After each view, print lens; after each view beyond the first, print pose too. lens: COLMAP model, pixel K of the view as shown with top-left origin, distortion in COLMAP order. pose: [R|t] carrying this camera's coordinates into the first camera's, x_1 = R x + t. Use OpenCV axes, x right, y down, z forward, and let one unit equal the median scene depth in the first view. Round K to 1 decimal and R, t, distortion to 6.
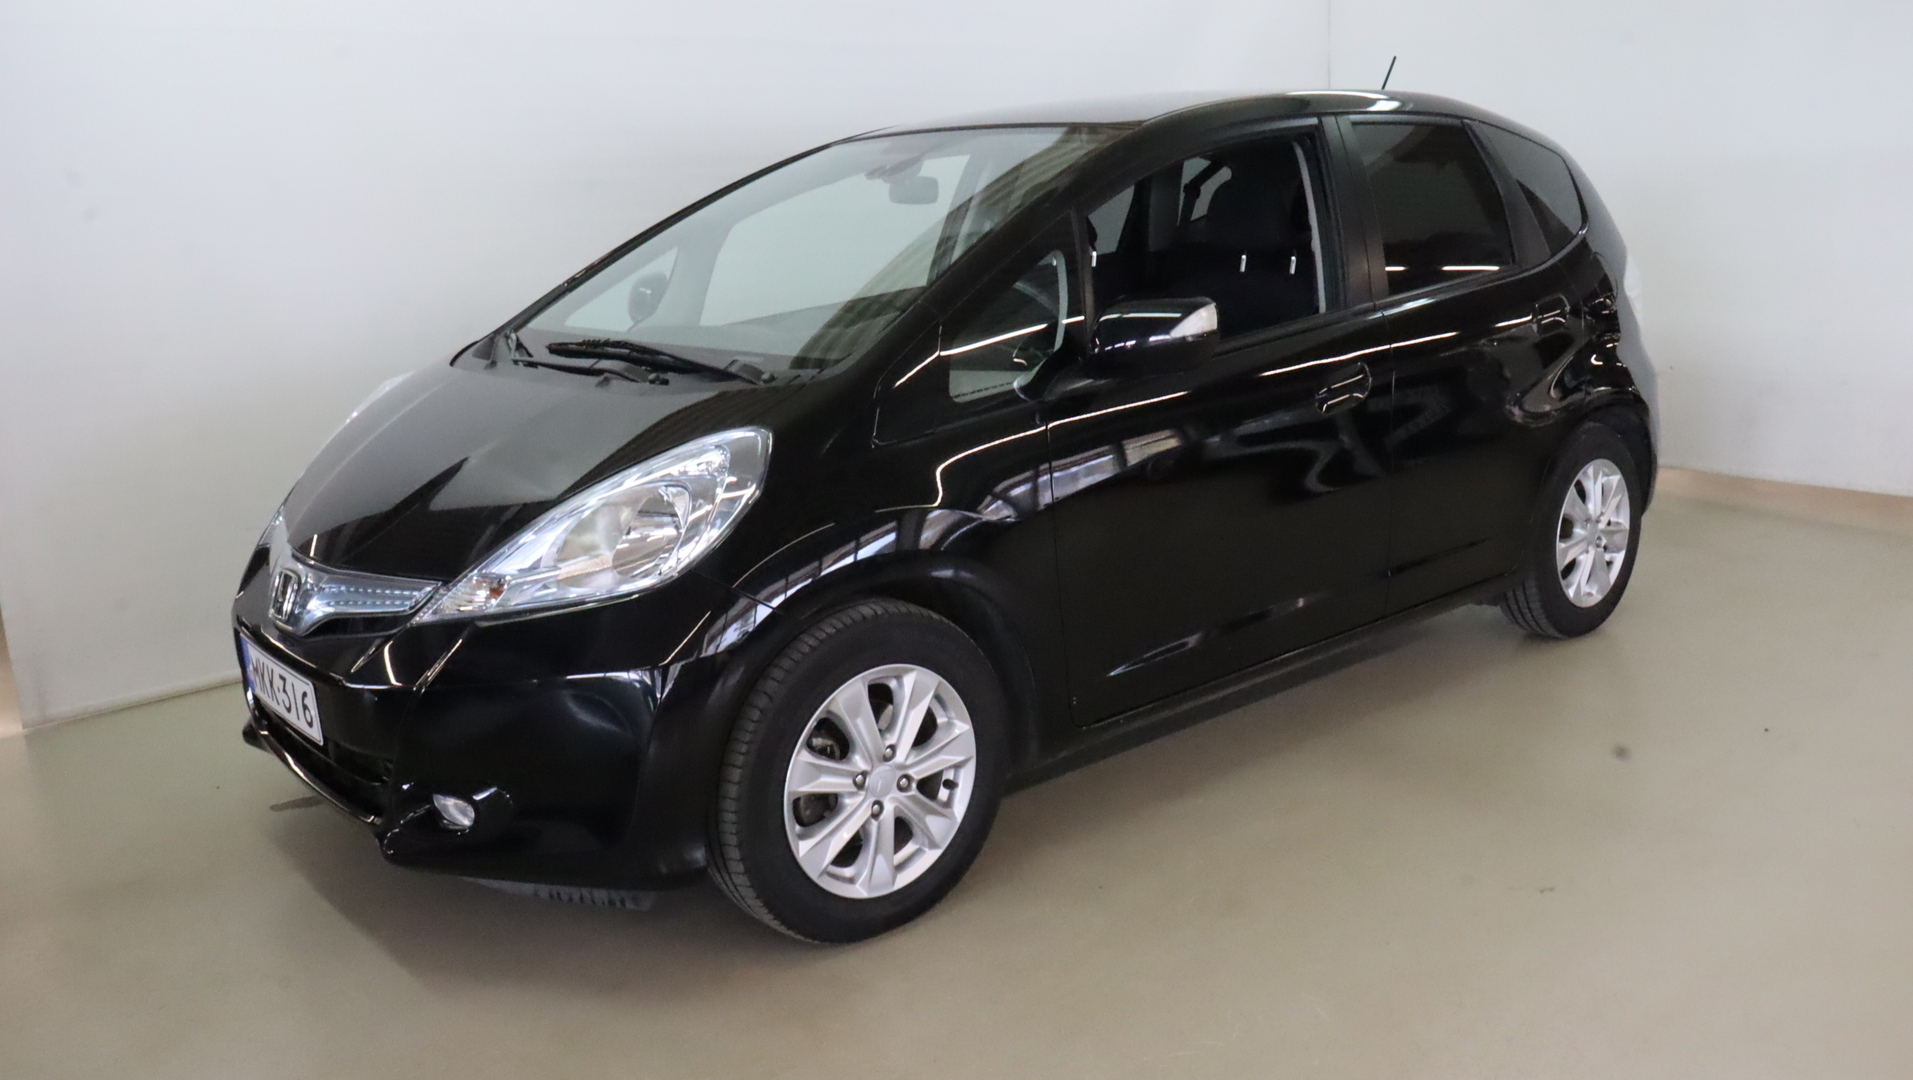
lens RADIAL K [[1525.9, 0, 956.5], [0, 1525.9, 540.0], [0, 0, 1]] dist [-0.184912, 0.151933]
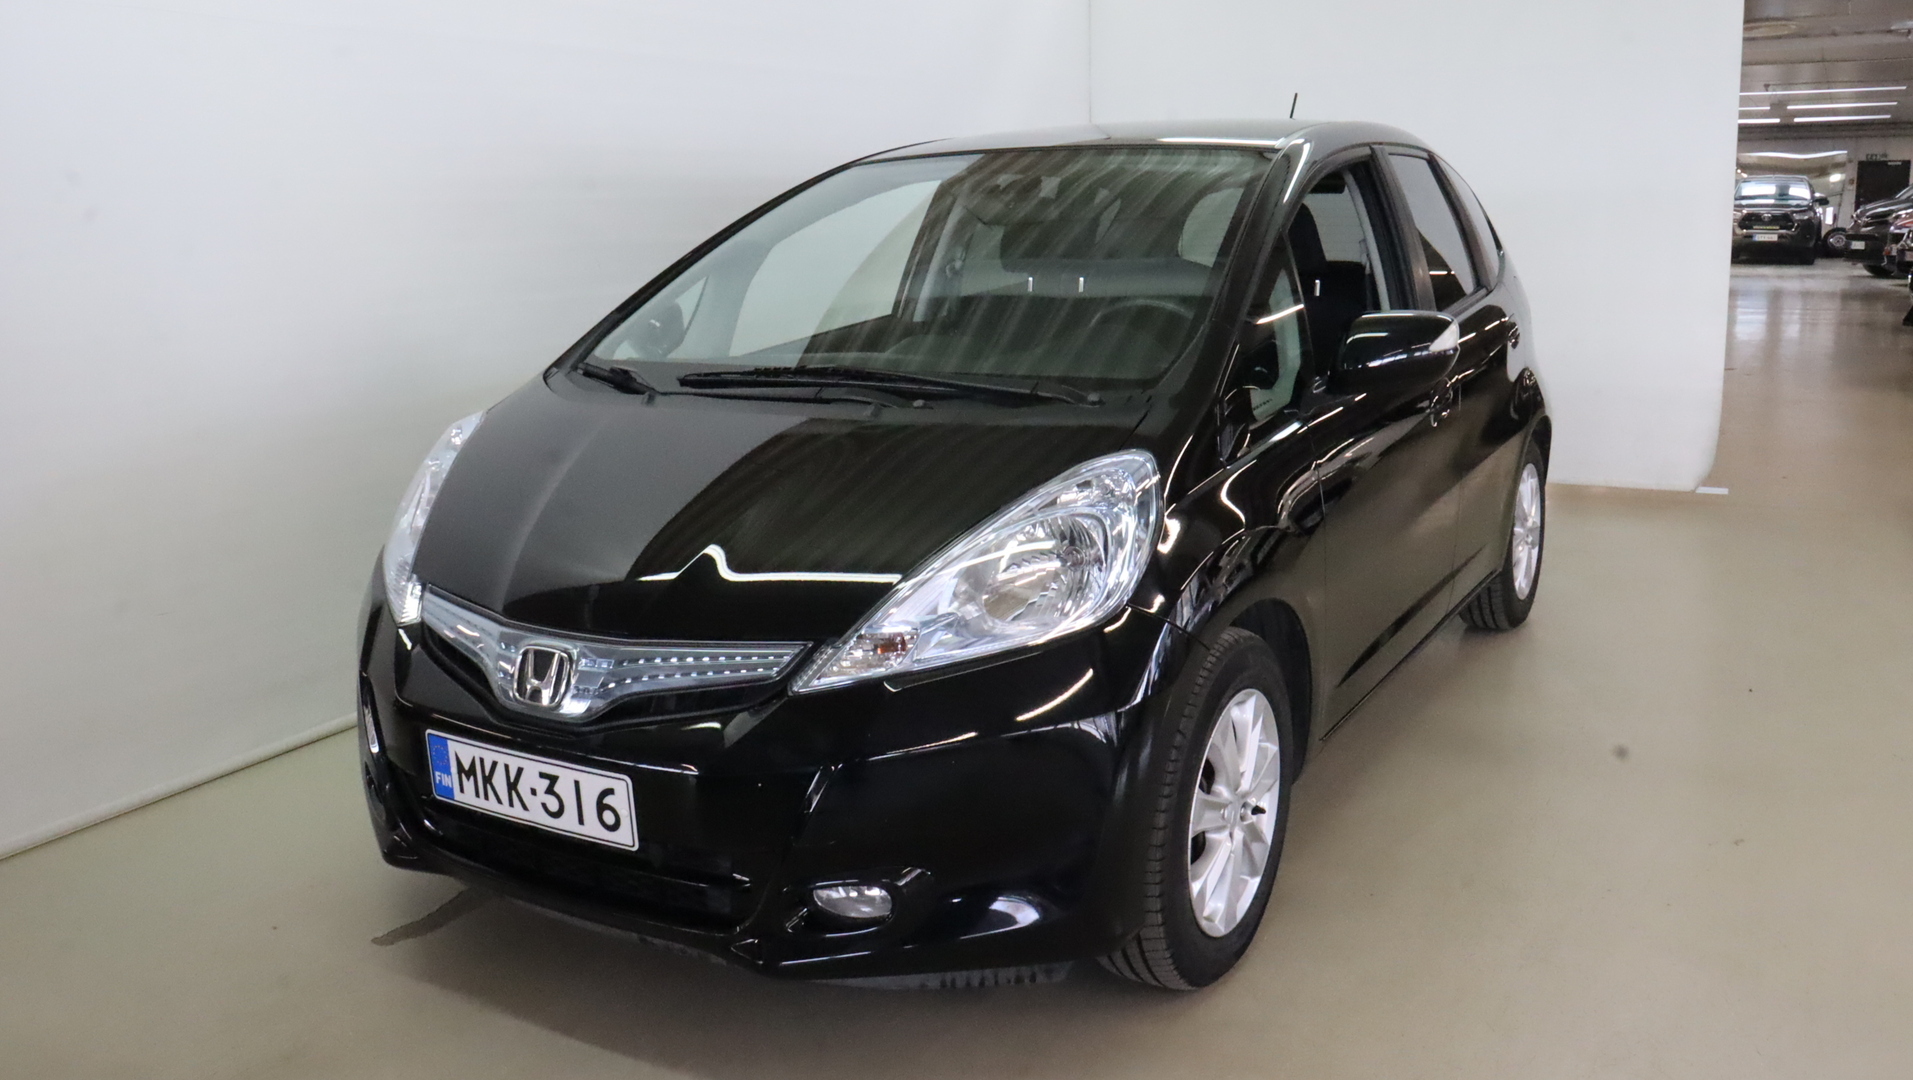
lens RADIAL K [[1525.9, 0, 956.5], [0, 1525.9, 540.0], [0, 0, 1]] dist [-0.184912, 0.151933]
pose [[0.948967, -0.055839, 0.310391, -0.510813], [0.064958, 0.997705, -0.019112, -0.007609], [-0.308612, 0.038299, 0.950417, 0.134011]]
